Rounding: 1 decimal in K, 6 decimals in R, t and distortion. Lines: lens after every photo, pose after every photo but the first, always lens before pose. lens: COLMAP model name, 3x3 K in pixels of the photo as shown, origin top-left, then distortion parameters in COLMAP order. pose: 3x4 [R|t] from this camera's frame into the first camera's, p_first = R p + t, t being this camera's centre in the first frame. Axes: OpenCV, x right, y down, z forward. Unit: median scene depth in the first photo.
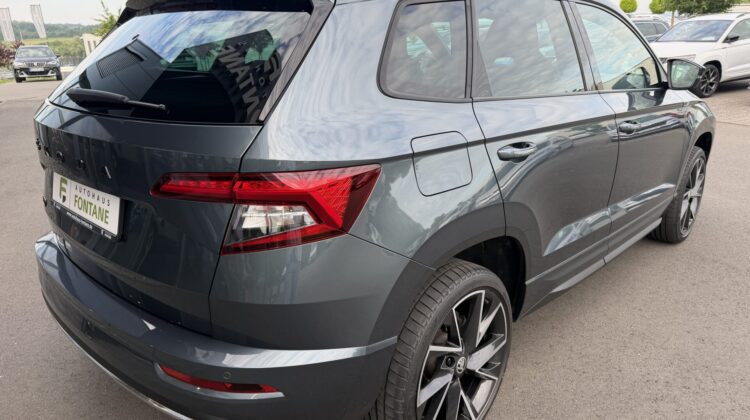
lens RADIAL K [[560.5, 0, 375.0], [0, 560.5, 210.0], [0, 0, 1]] dist [0.000253, 0.002109]
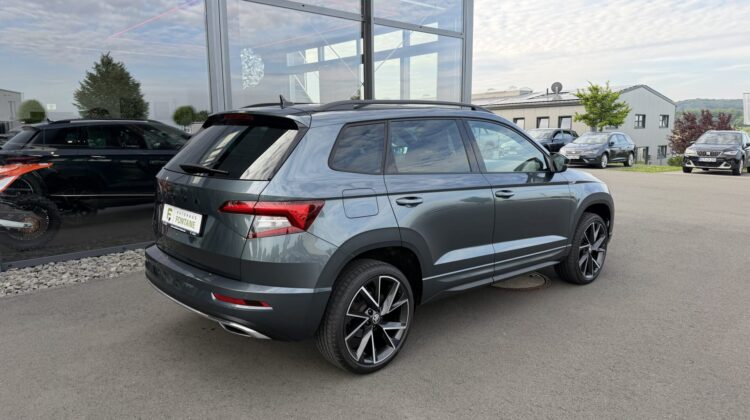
lens RADIAL K [[560.5, 0, 375.0], [0, 560.5, 210.0], [0, 0, 1]] dist [0.000253, 0.002109]
pose [[0.996133, 0.036151, -0.080071, 0.301921], [-0.046949, 0.989407, -0.137364, 0.191978], [0.074257, 0.140592, 0.987279, -0.873868]]
